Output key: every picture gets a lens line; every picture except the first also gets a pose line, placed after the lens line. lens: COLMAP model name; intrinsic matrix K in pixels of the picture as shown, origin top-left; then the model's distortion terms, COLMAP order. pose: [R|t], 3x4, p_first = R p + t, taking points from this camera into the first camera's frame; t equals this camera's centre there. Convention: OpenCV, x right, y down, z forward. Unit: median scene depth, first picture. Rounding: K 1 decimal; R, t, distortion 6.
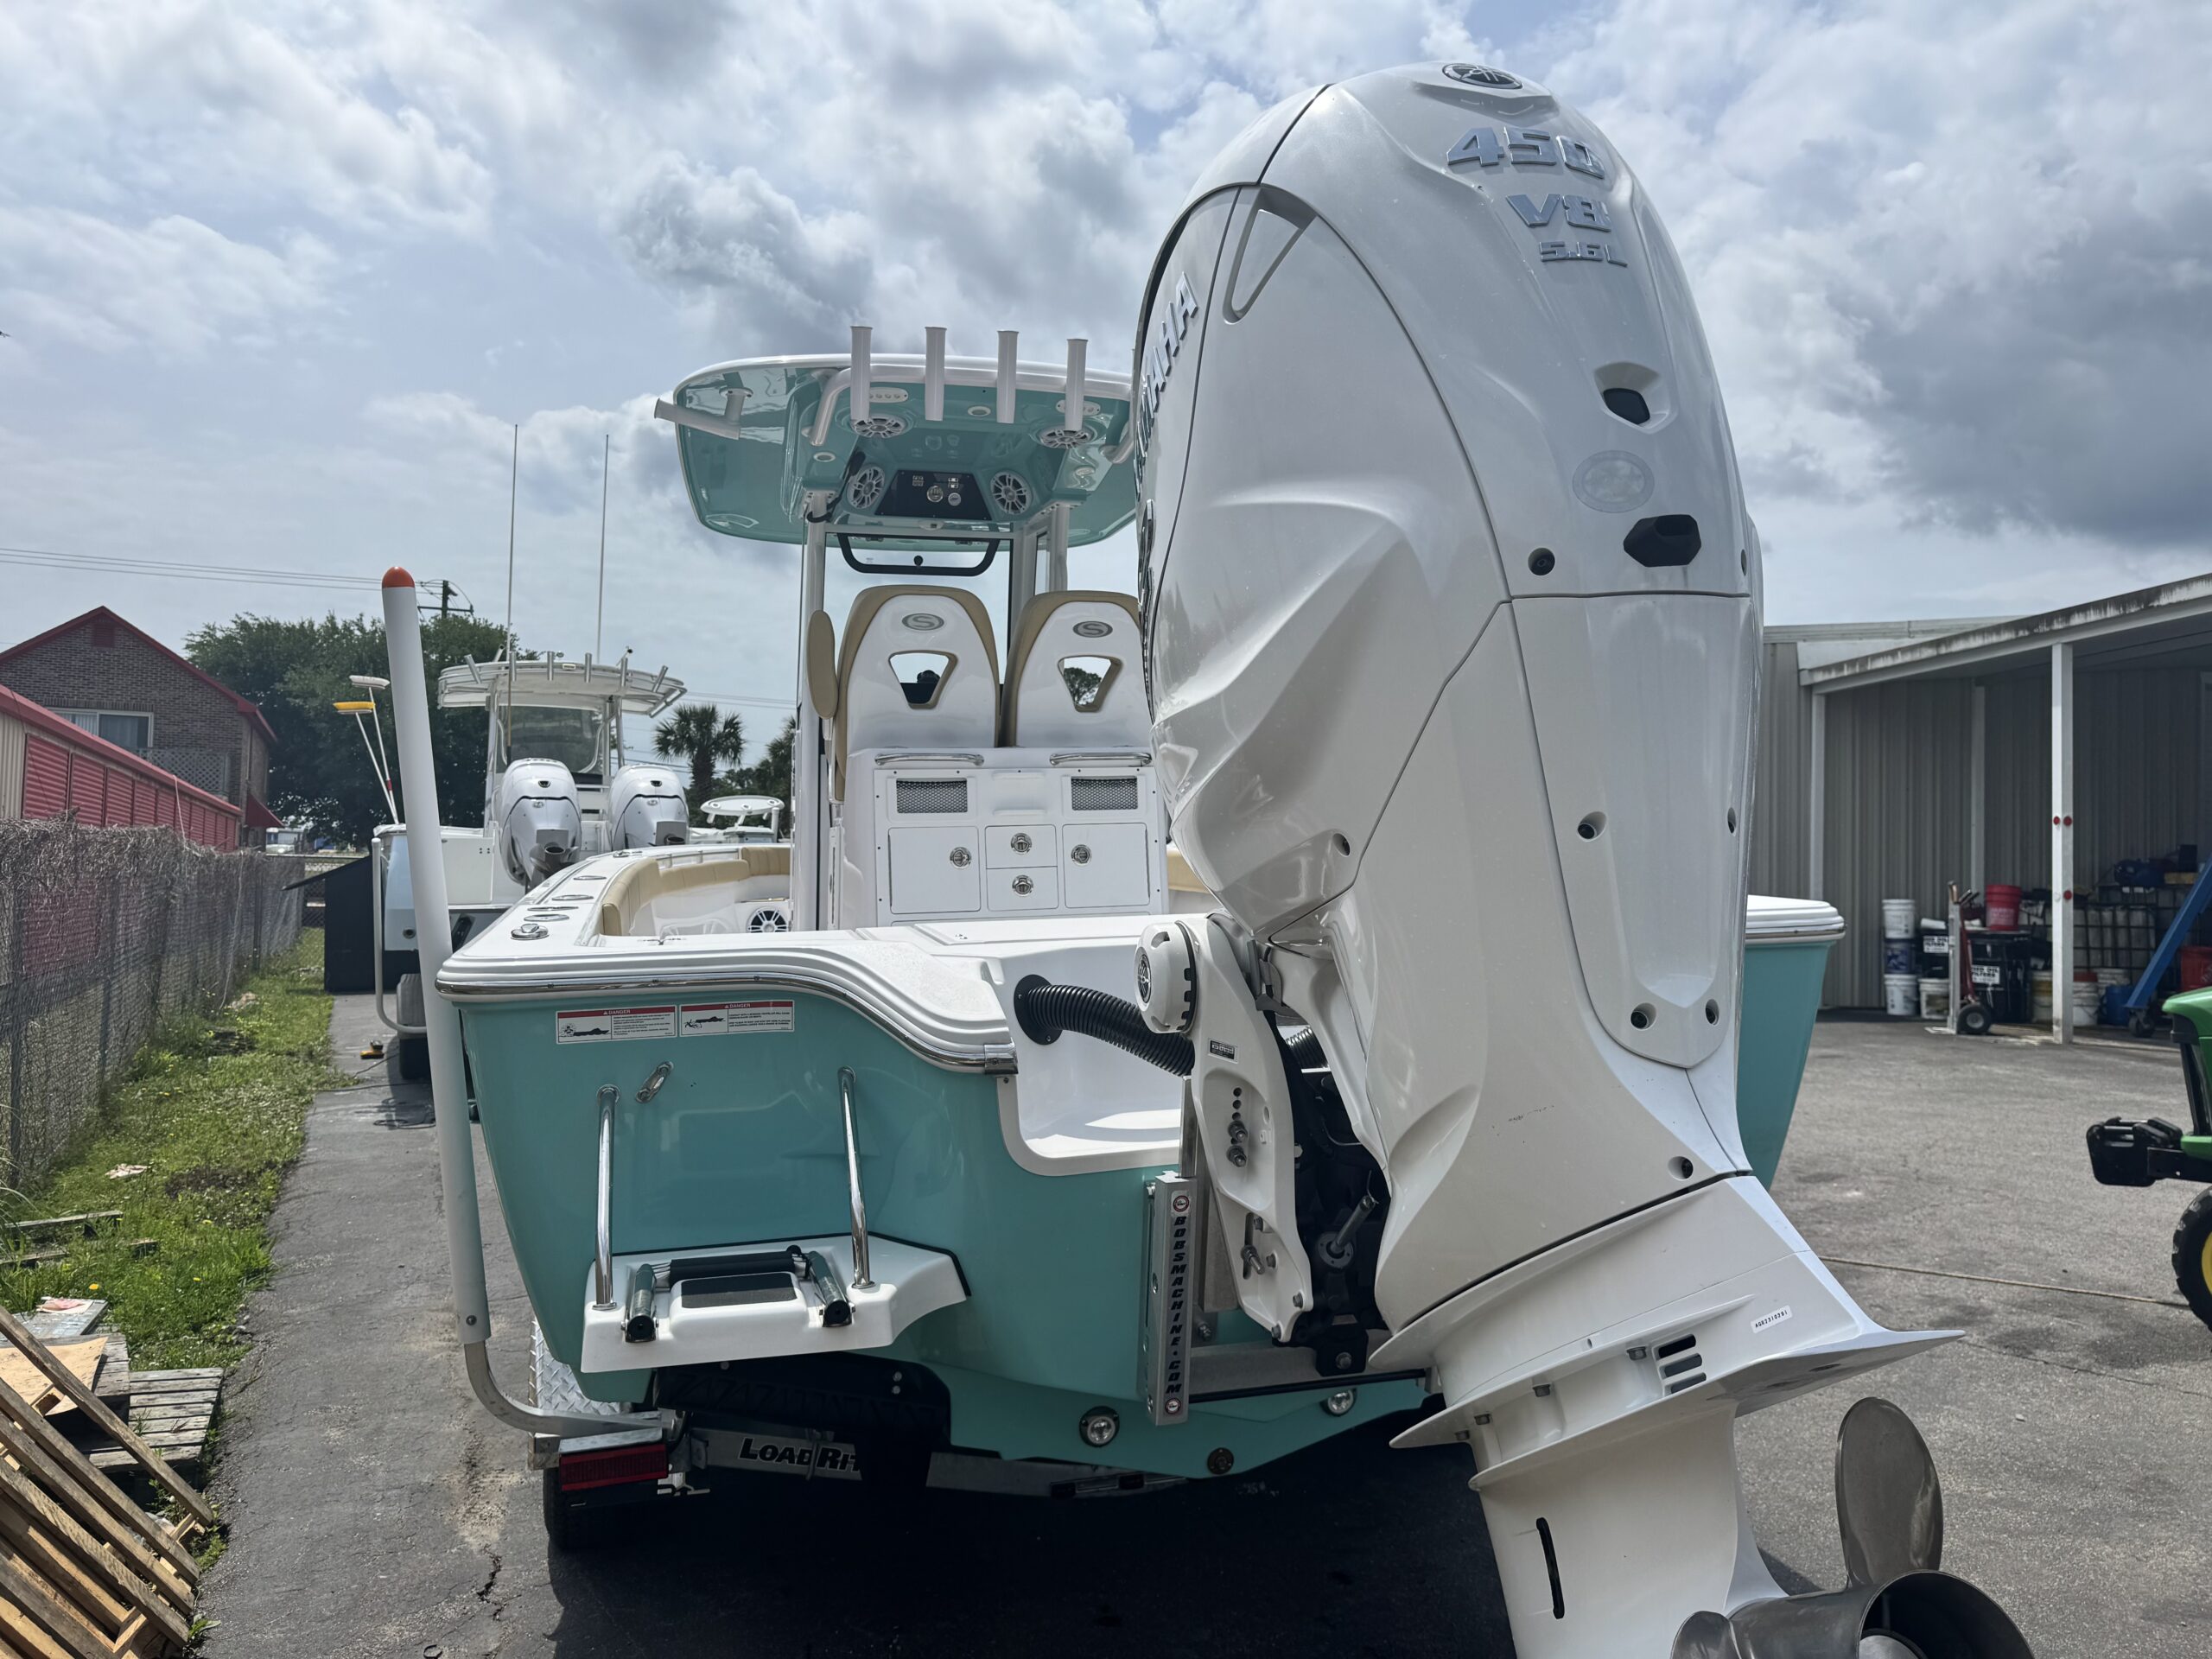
lens RADIAL K [[1564.6, 0, 1123.0], [0, 1564.6, 829.8], [0, 0, 1]] dist [0.074502, -0.111821]
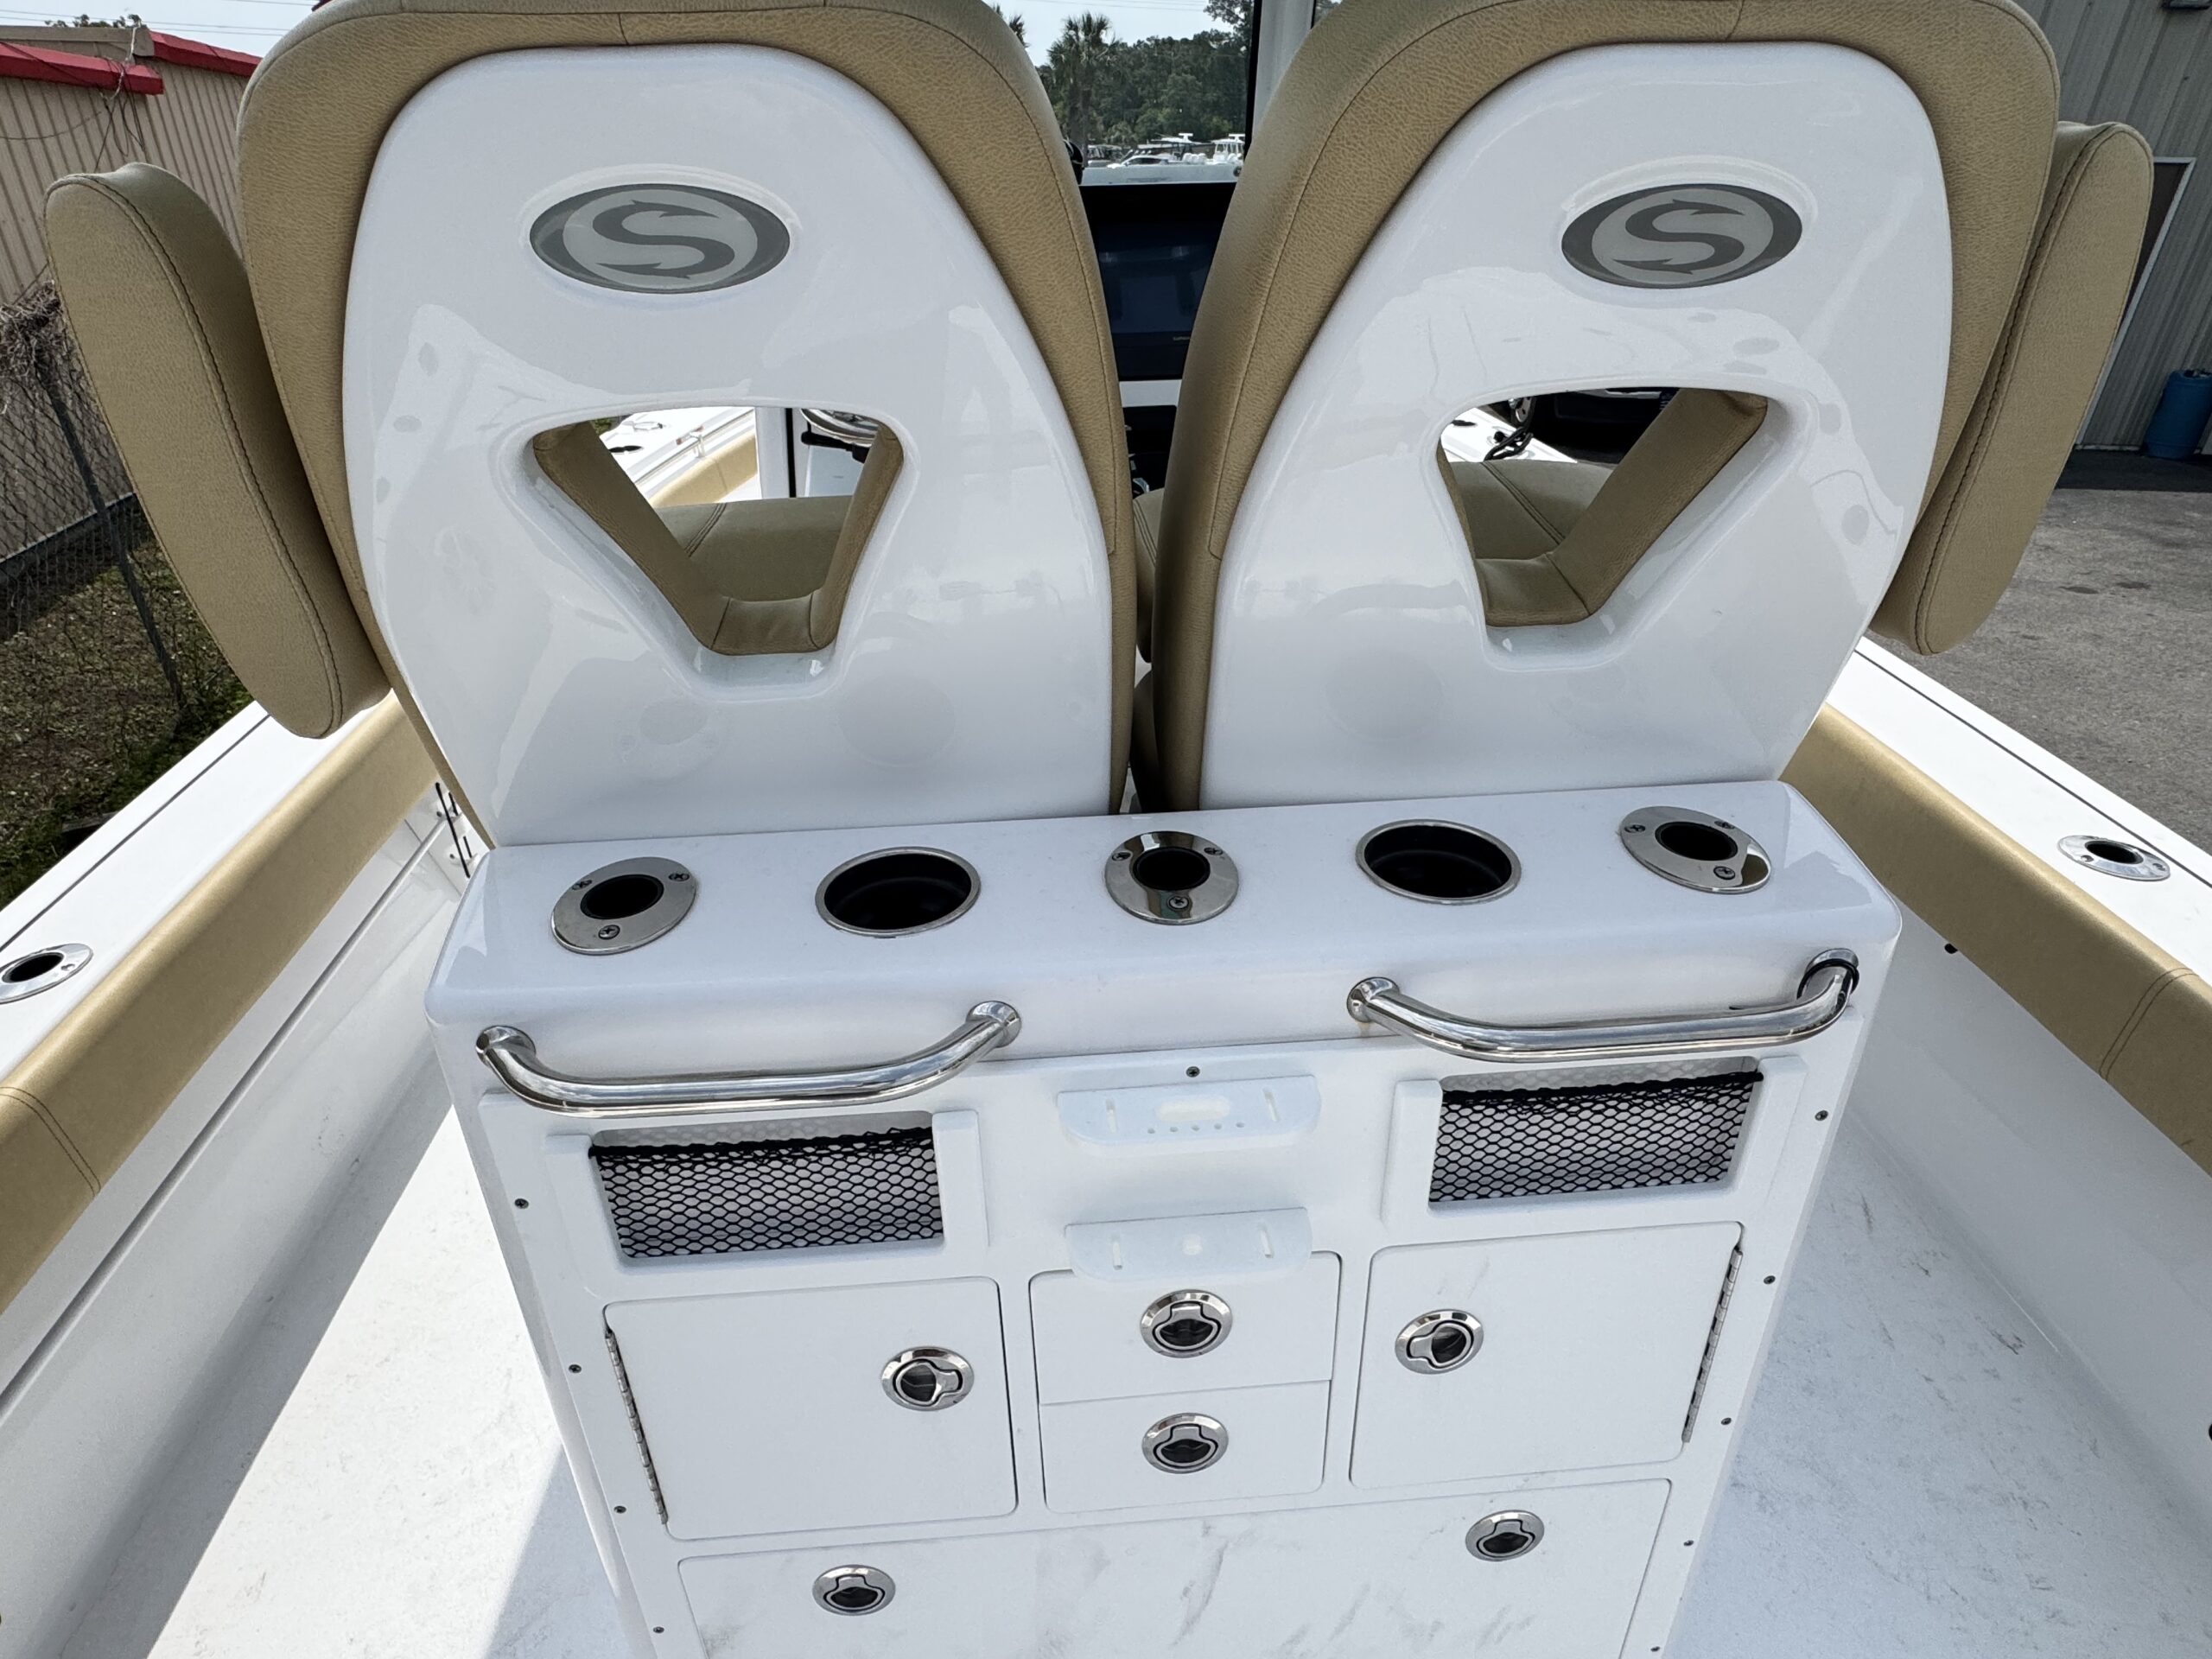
lens RADIAL K [[1191.4, 0, 1106.0], [0, 1191.4, 829.5], [0, 0, 1]] dist [-0.004374, 0.000736]
pose [[0.981506, 0.099696, -0.163422, -0.054408], [-0.002546, 0.860406, 0.509603, -0.142406], [0.191415, -0.499762, 0.844747, 0.872479]]
